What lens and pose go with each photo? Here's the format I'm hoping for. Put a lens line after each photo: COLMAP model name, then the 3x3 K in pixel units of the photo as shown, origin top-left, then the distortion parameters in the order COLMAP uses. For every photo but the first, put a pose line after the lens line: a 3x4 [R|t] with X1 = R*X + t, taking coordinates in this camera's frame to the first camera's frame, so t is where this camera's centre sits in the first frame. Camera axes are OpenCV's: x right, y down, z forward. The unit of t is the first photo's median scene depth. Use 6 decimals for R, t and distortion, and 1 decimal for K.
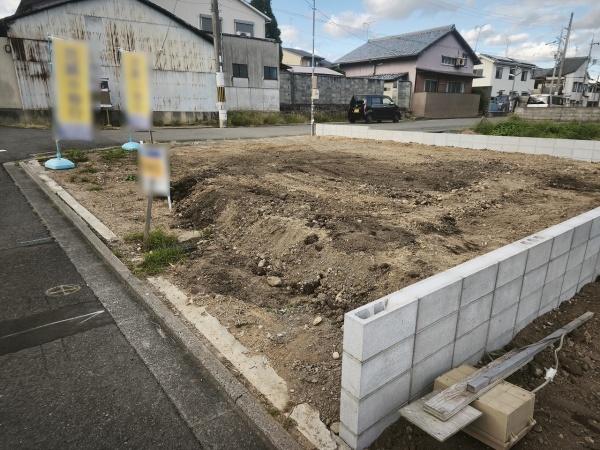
lens RADIAL K [[394.6, 0, 307.7], [0, 394.6, 228.3], [0, 0, 1]] dist [0.074250, -0.052739]
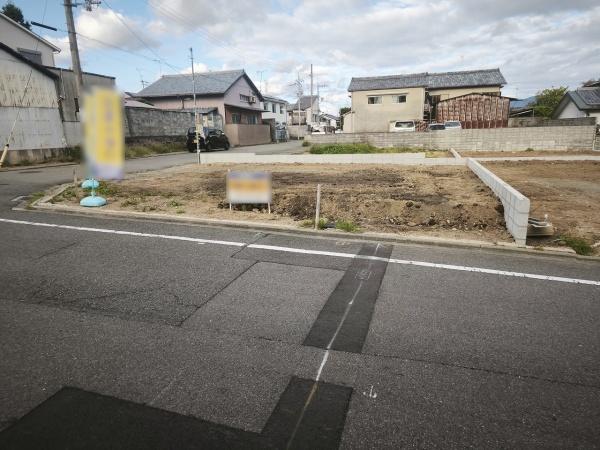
lens RADIAL K [[394.6, 0, 304.1], [0, 394.6, 221.6], [0, 0, 1]] dist [0.074250, -0.052739]
pose [[0.834933, -0.150259, 0.529442, -0.272854], [0.192616, 0.980946, -0.025359, 0.011171], [-0.515544, 0.123152, 0.847967, -0.073447]]
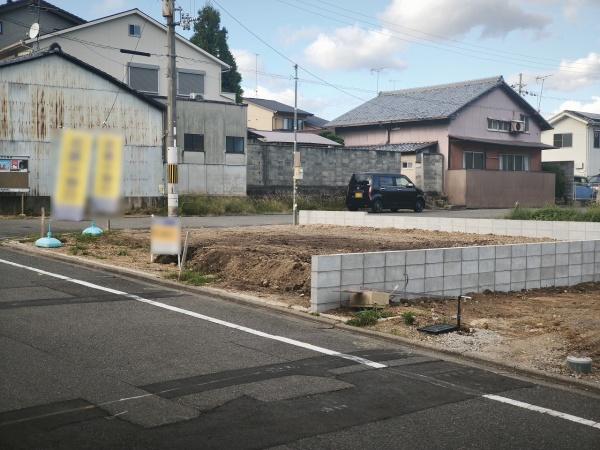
lens RADIAL K [[818.7, 0, 297.6], [0, 818.7, 220.9], [0, 0, 1]] dist [0.046528, 0.000000]
pose [[0.999821, -0.002725, 0.018719, -0.009308], [0.007477, 0.965906, -0.258785, 0.125132], [-0.017376, 0.258878, 0.965754, -0.391109]]
